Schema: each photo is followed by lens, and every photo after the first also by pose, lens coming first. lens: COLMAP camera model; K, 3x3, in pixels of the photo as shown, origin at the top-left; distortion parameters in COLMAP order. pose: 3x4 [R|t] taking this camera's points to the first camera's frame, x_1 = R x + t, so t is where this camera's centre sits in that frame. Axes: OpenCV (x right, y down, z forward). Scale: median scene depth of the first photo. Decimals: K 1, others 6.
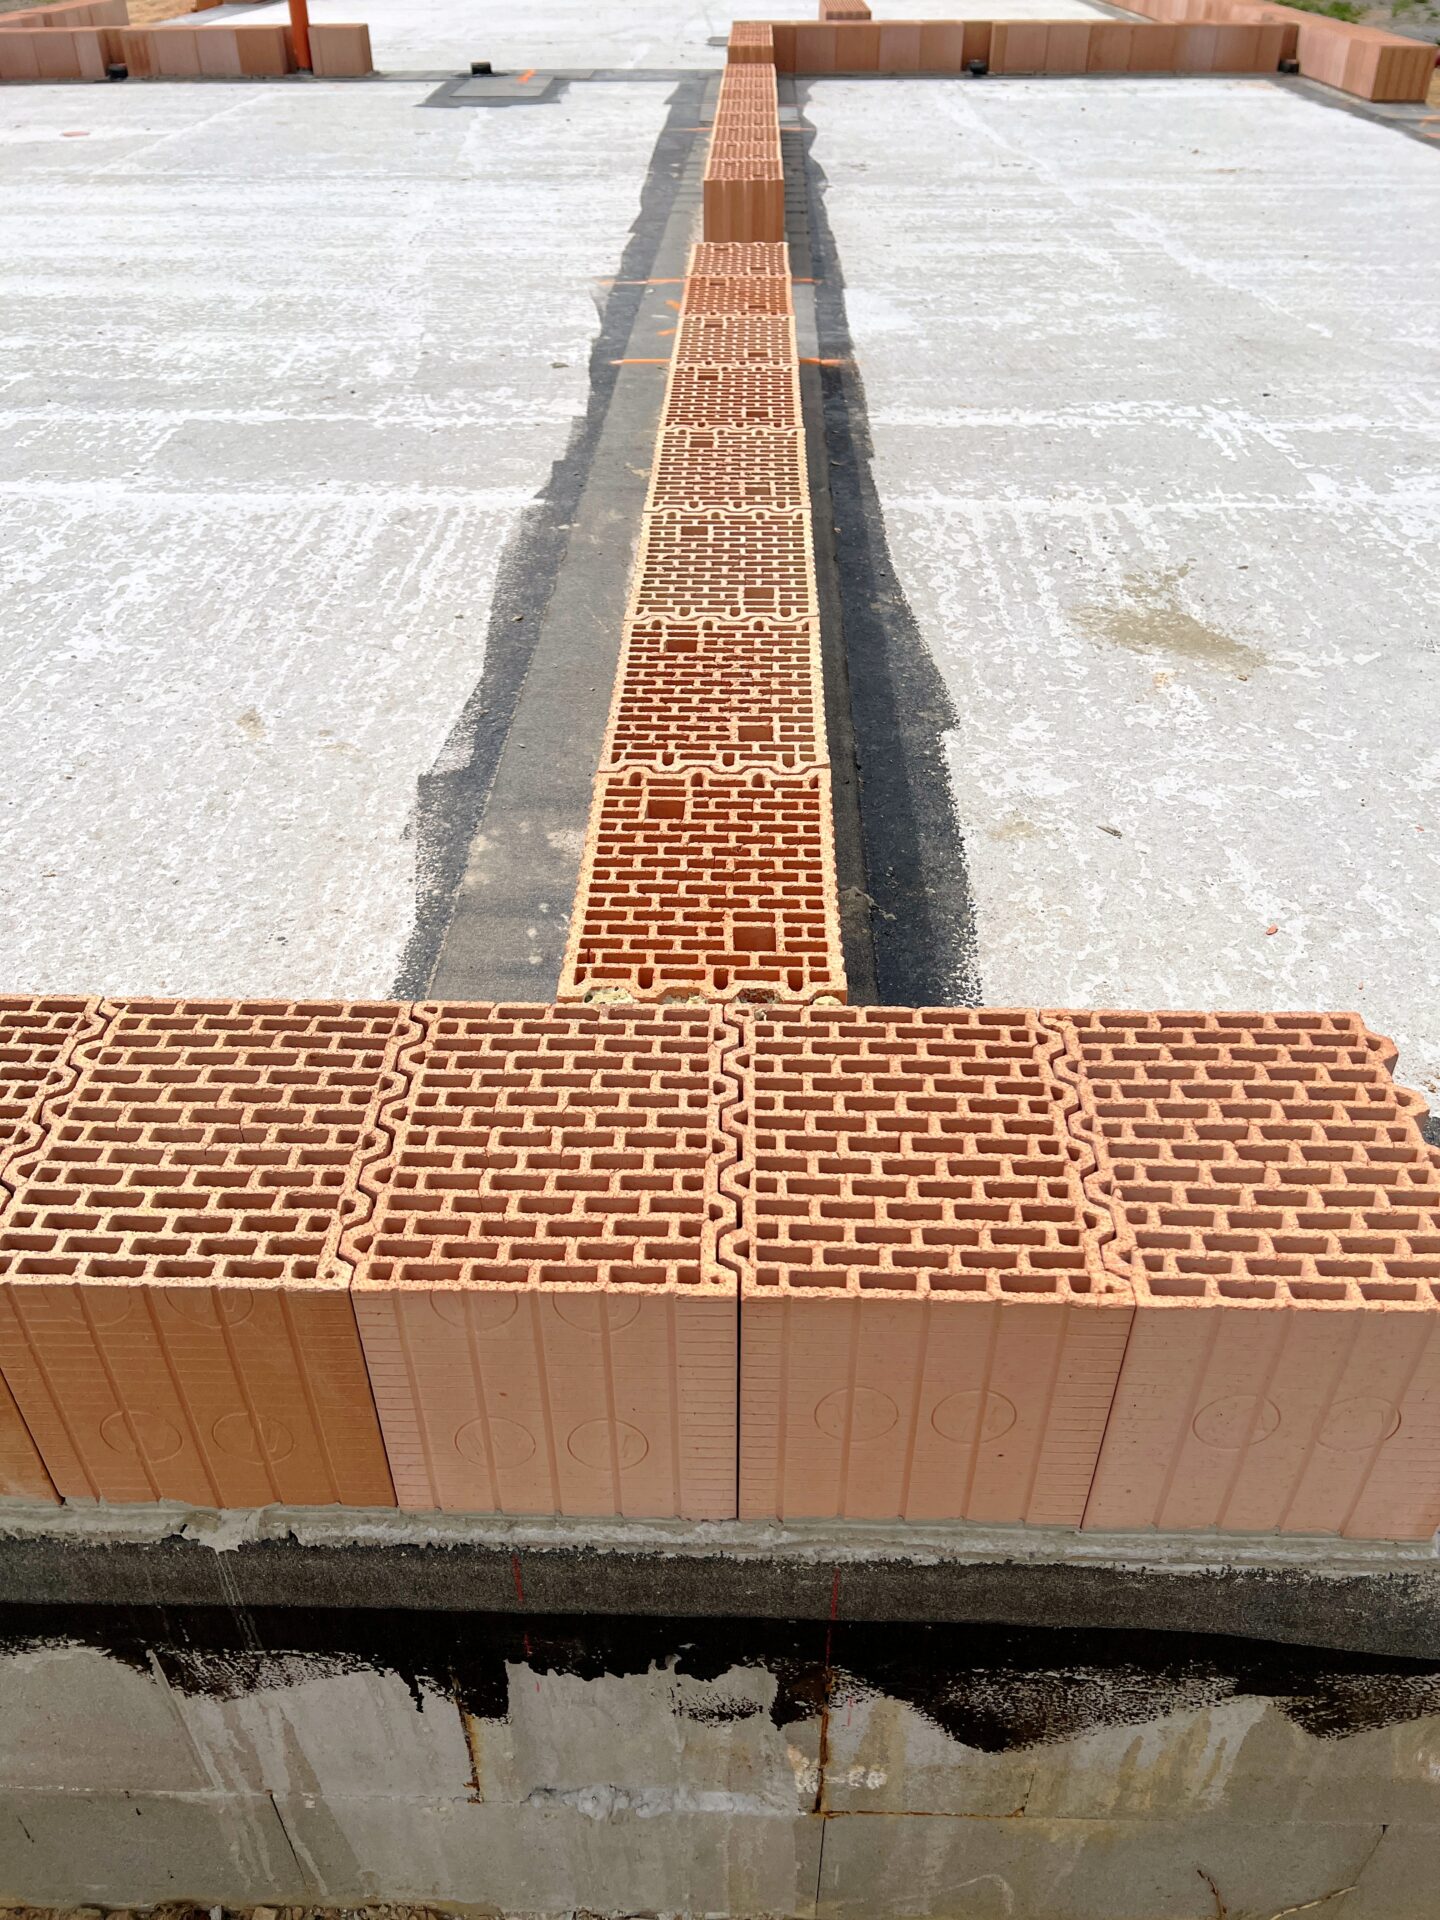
lens RADIAL K [[1452.5, 0, 707.8], [0, 1452.5, 944.2], [0, 0, 1]] dist [0.067810, -0.093892]
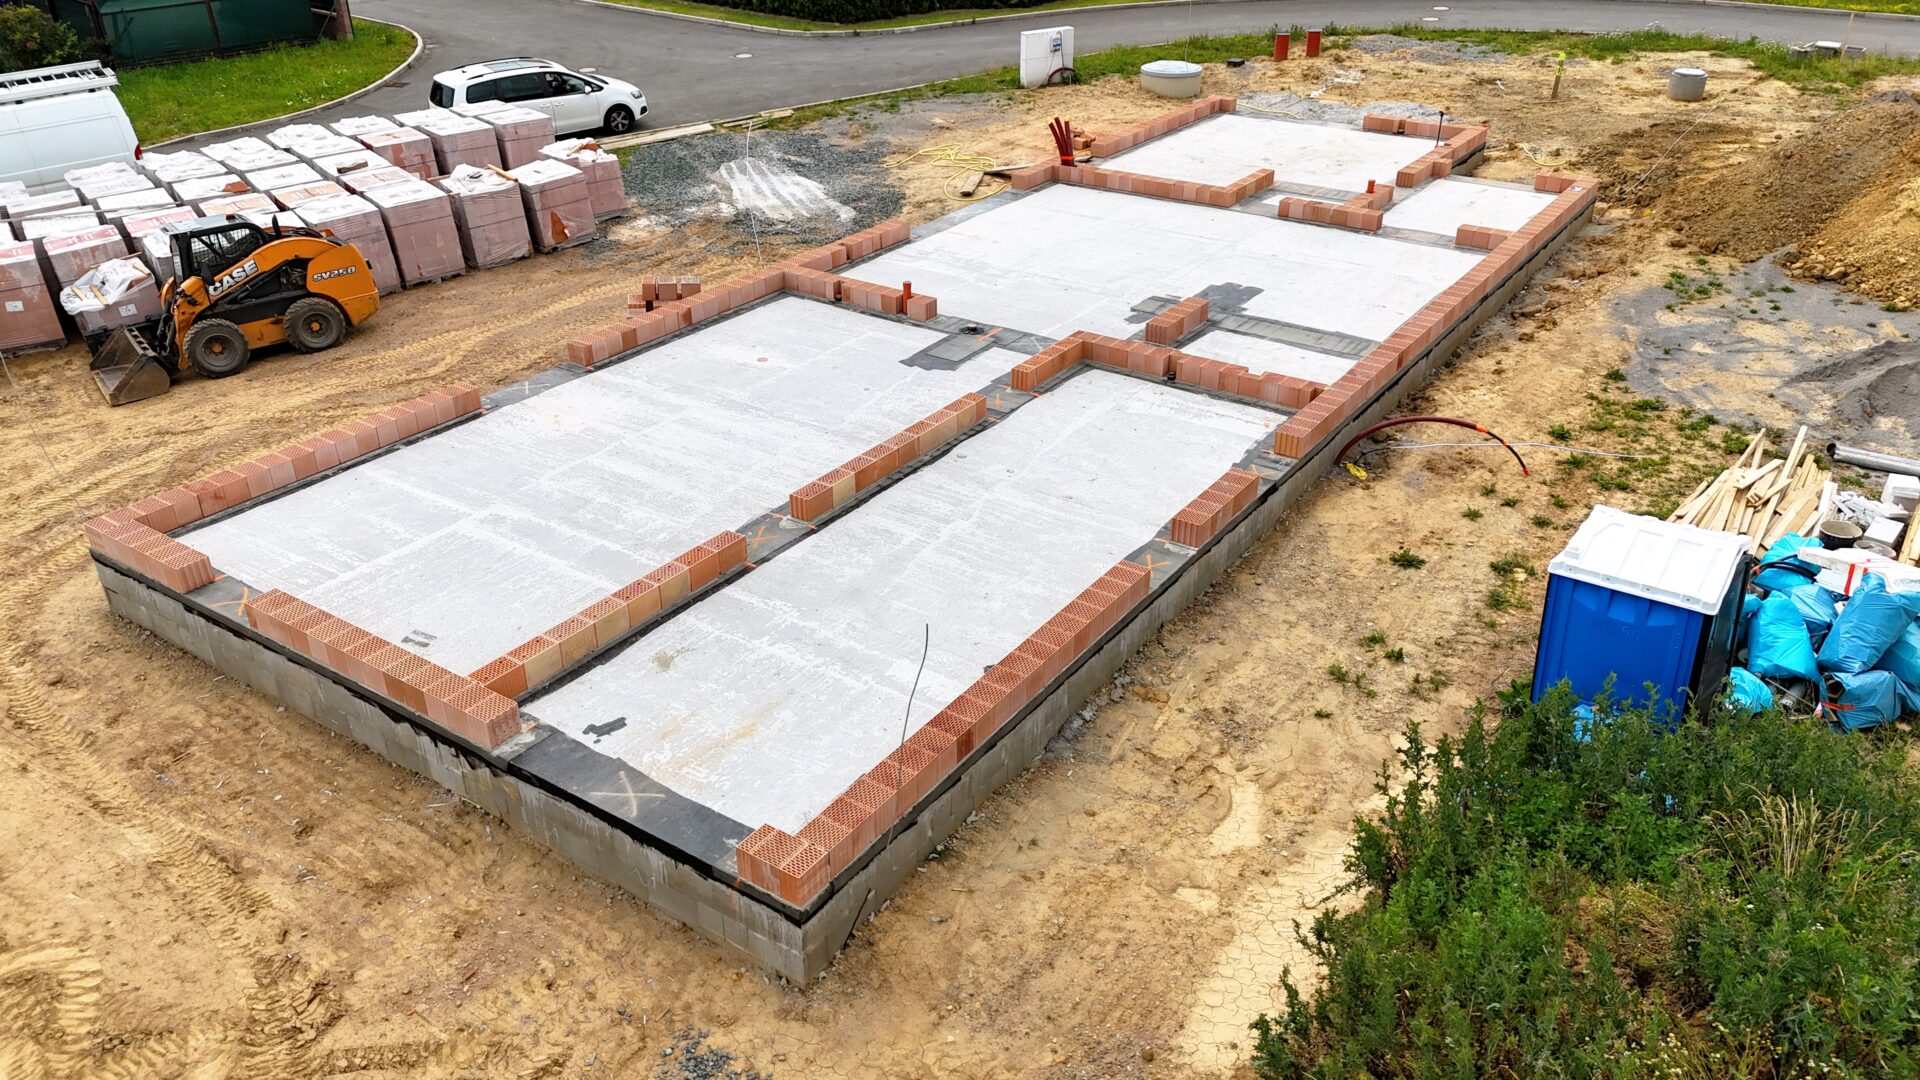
lens RADIAL K [[1421.1, 0, 953.9], [0, 1421.1, 545.8], [0, 0, 1]] dist [0.075145, -0.078895]
pose [[0.838152, 0.266913, -0.475666, 6.250551], [-0.324644, 0.944912, -0.041818, -1.307052], [0.438300, 0.189472, 0.878631, -5.520899]]
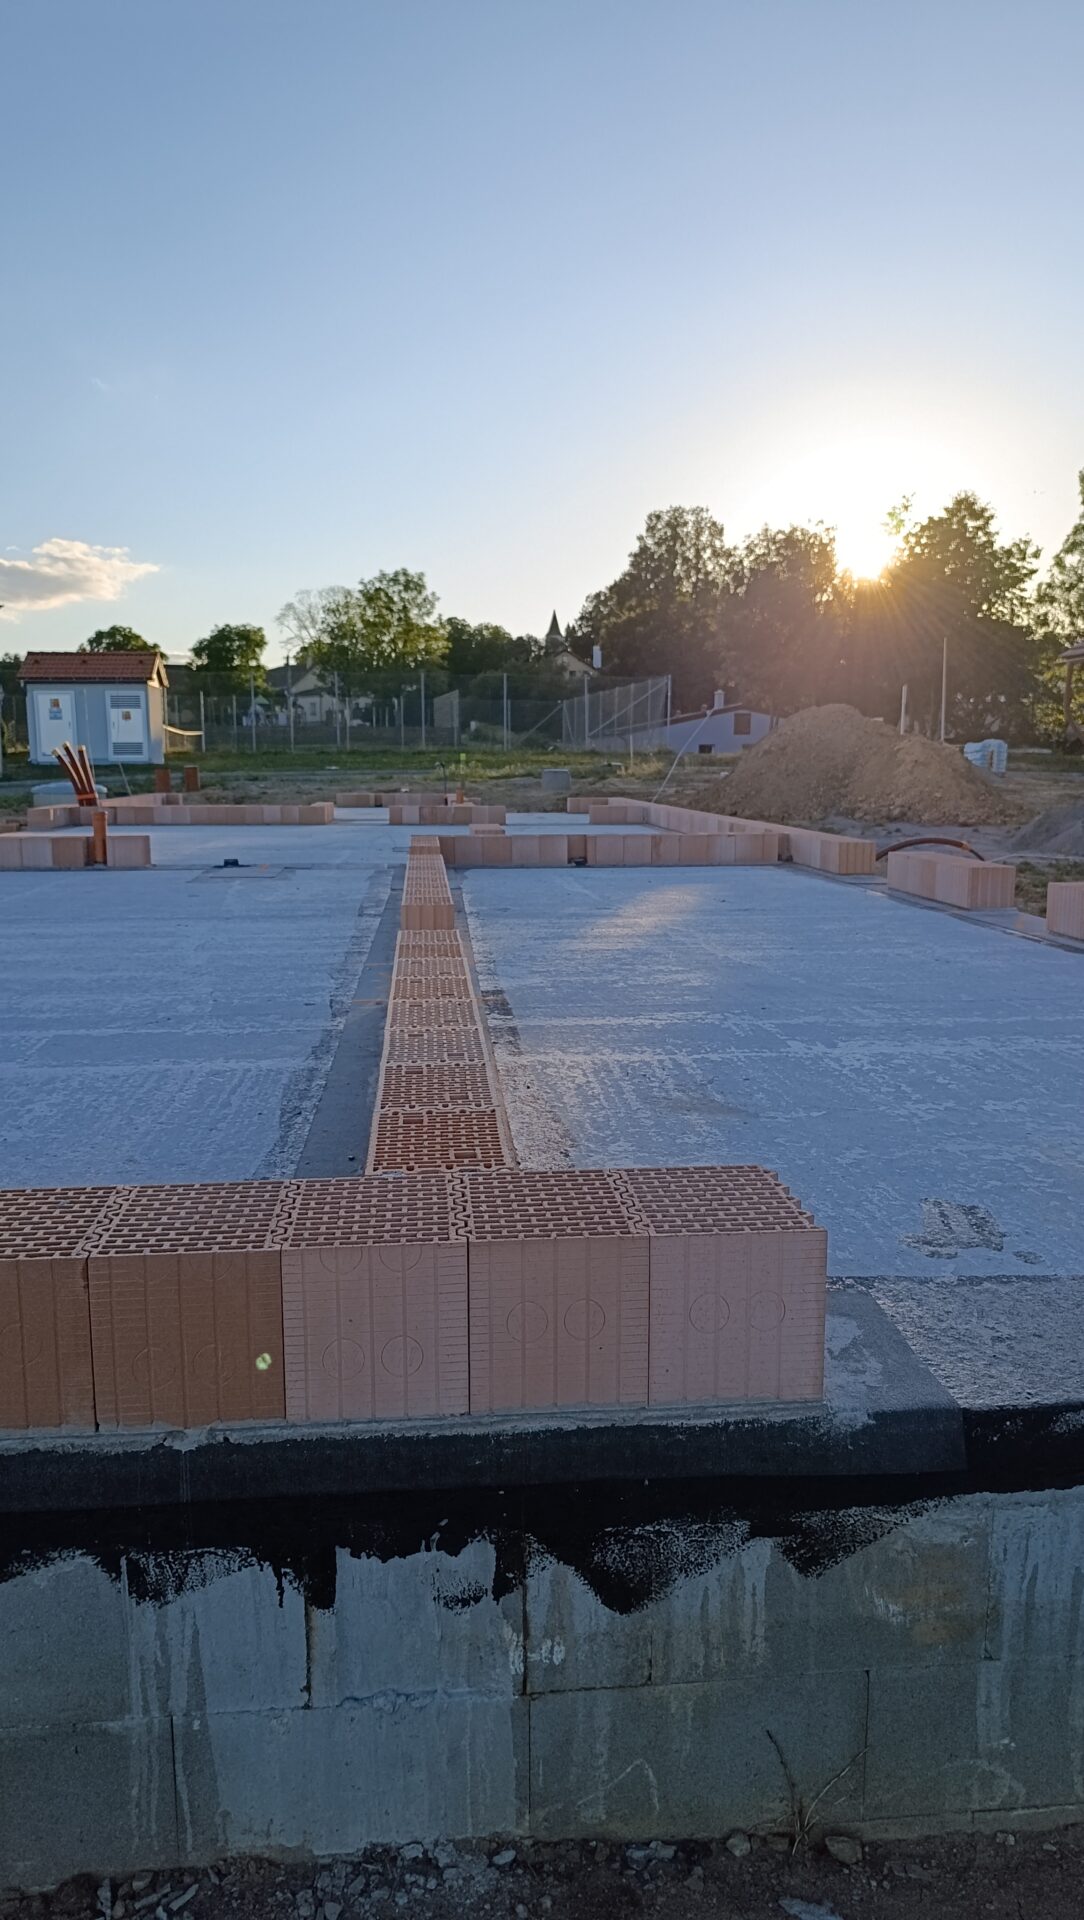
lens RADIAL K [[1296.1, 0, 554.3], [0, 1296.1, 957.1], [0, 0, 1]] dist [0.074400, -0.129044]
pose [[0.991493, -0.012614, 0.129548, -0.067044], [0.070981, 0.886672, -0.456918, 0.527752], [-0.109103, 0.462227, 0.880024, -0.620066]]
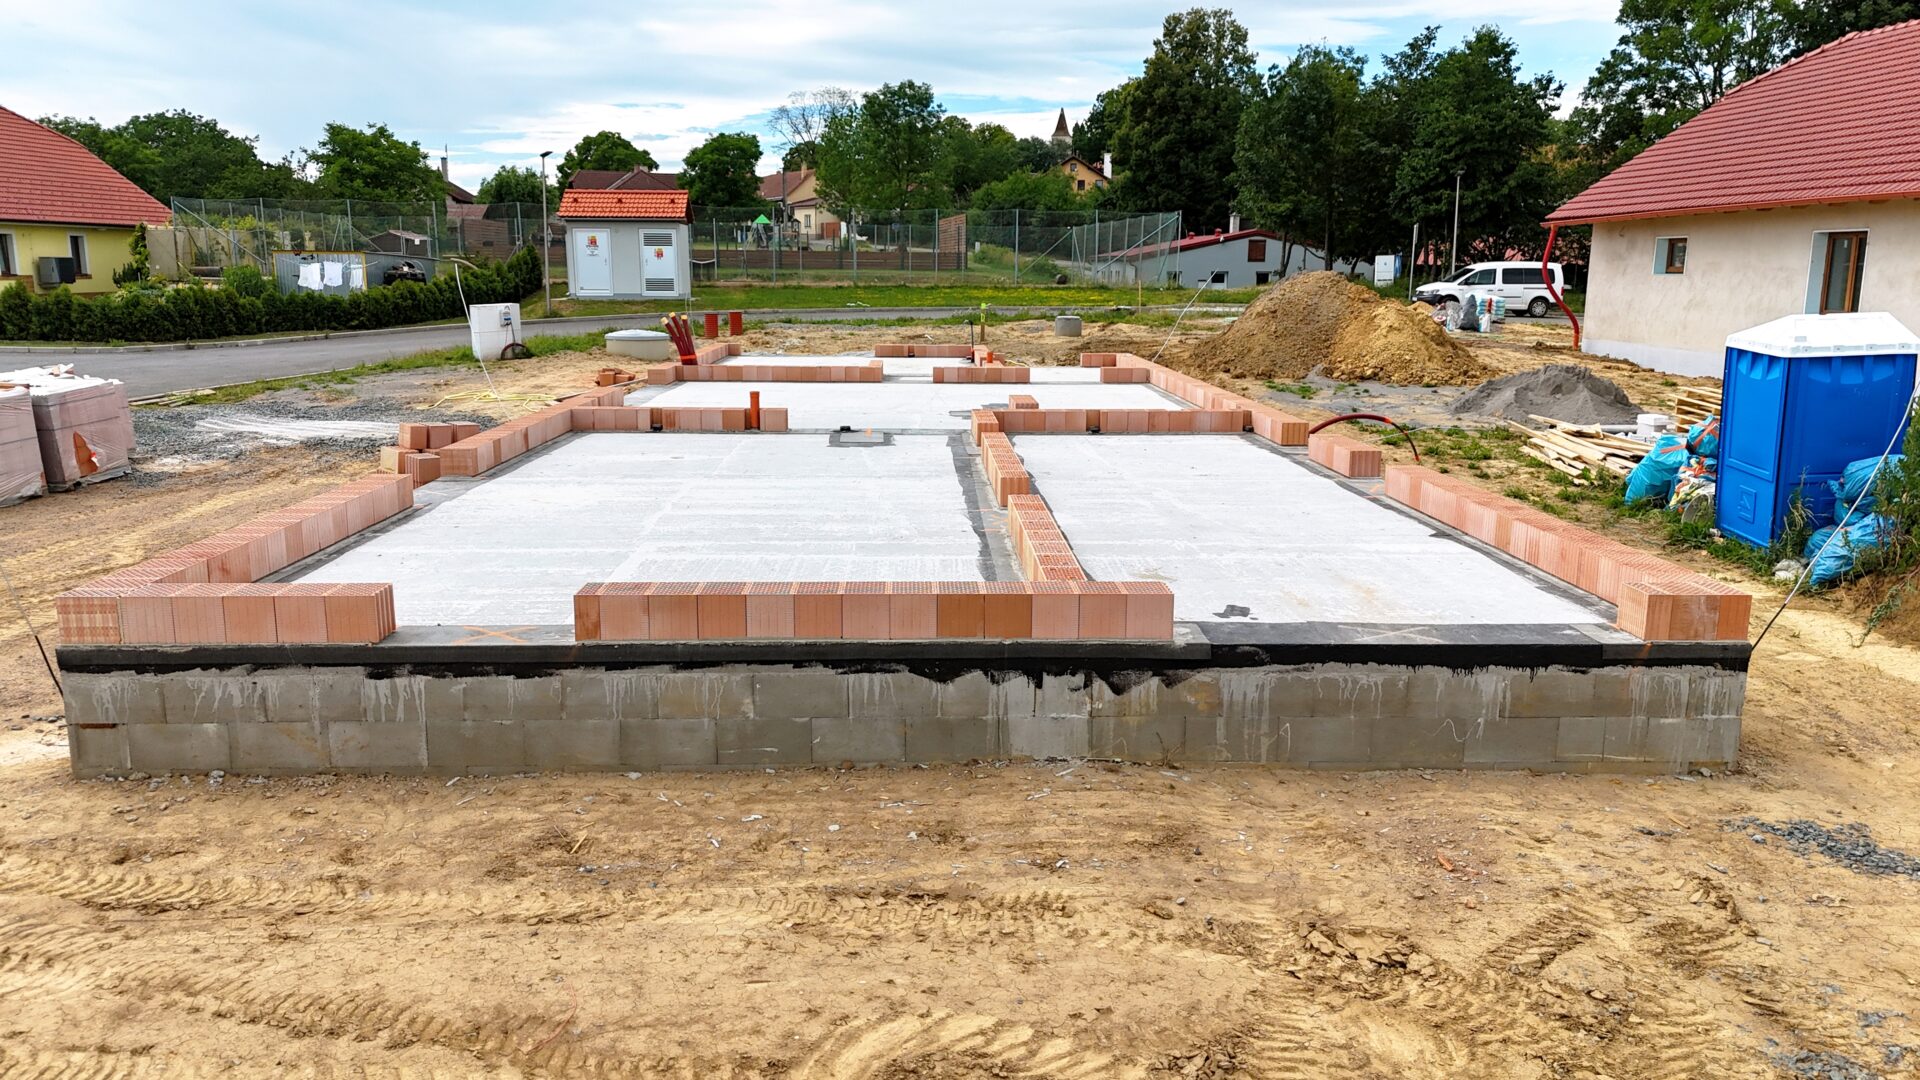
lens RADIAL K [[1421.1, 0, 953.9], [0, 1421.1, 545.8], [0, 0, 1]] dist [0.075145, -0.078895]
pose [[0.998152, 0.001177, 0.060759, -0.829049], [0.024532, 0.906921, -0.420586, 2.365269], [-0.055598, 0.421299, 0.905216, -4.474702]]
